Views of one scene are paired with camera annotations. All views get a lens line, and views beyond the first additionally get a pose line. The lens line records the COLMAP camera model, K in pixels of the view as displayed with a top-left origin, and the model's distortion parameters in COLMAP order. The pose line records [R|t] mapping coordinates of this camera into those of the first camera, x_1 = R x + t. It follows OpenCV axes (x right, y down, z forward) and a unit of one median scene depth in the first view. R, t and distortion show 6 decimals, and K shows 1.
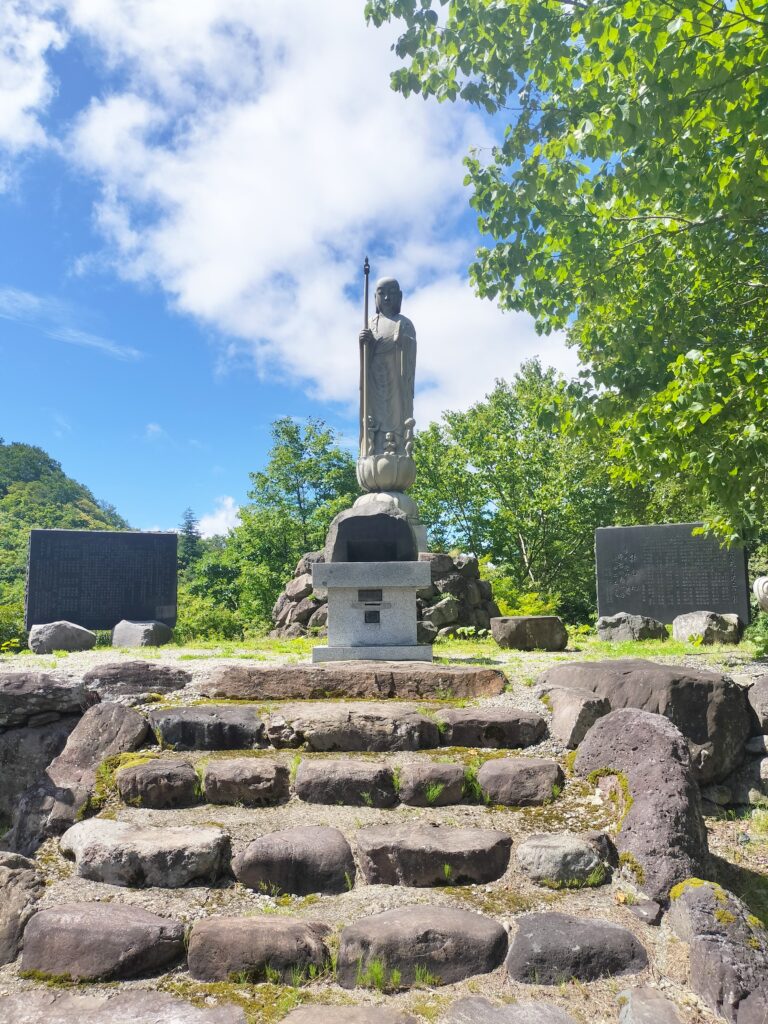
lens RADIAL K [[736.7, 0, 384.2], [0, 736.7, 508.6], [0, 0, 1]] dist [0.038312, -0.034207]
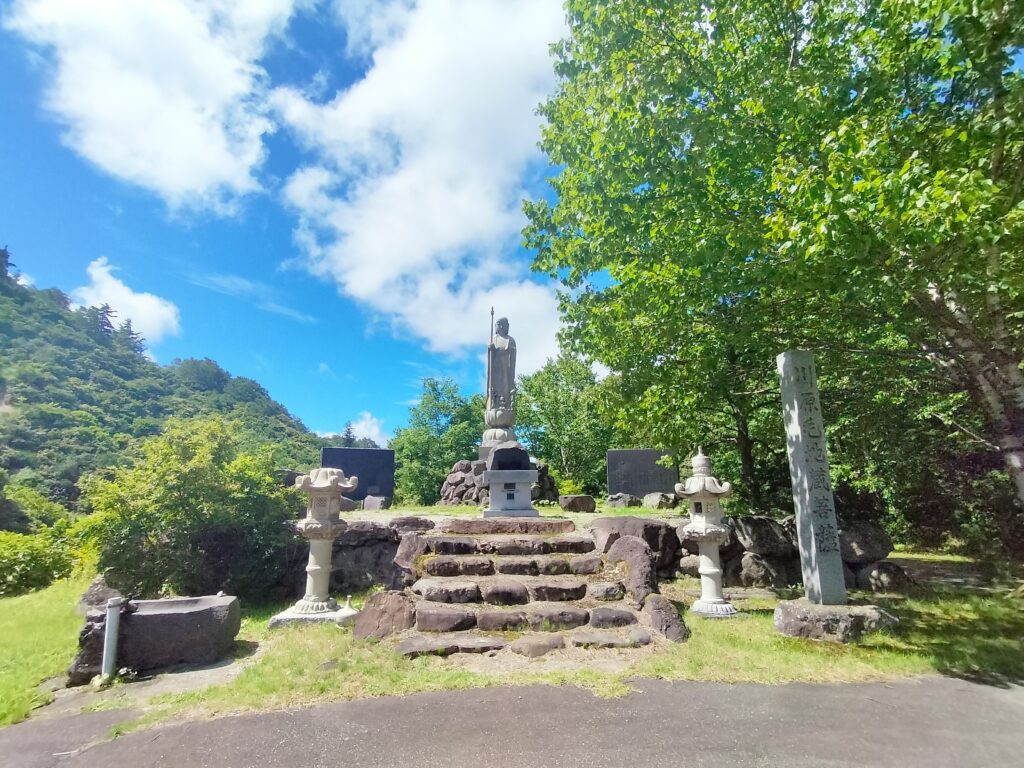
lens RADIAL K [[473.3, 0, 511.0], [0, 473.3, 383.6], [0, 0, 1]] dist [-0.002046, 0.000849]
pose [[0.994478, 0.029182, 0.100805, -0.152953], [-0.021561, 0.996884, -0.075874, -0.070938], [-0.102705, 0.073281, 0.992009, -0.370282]]
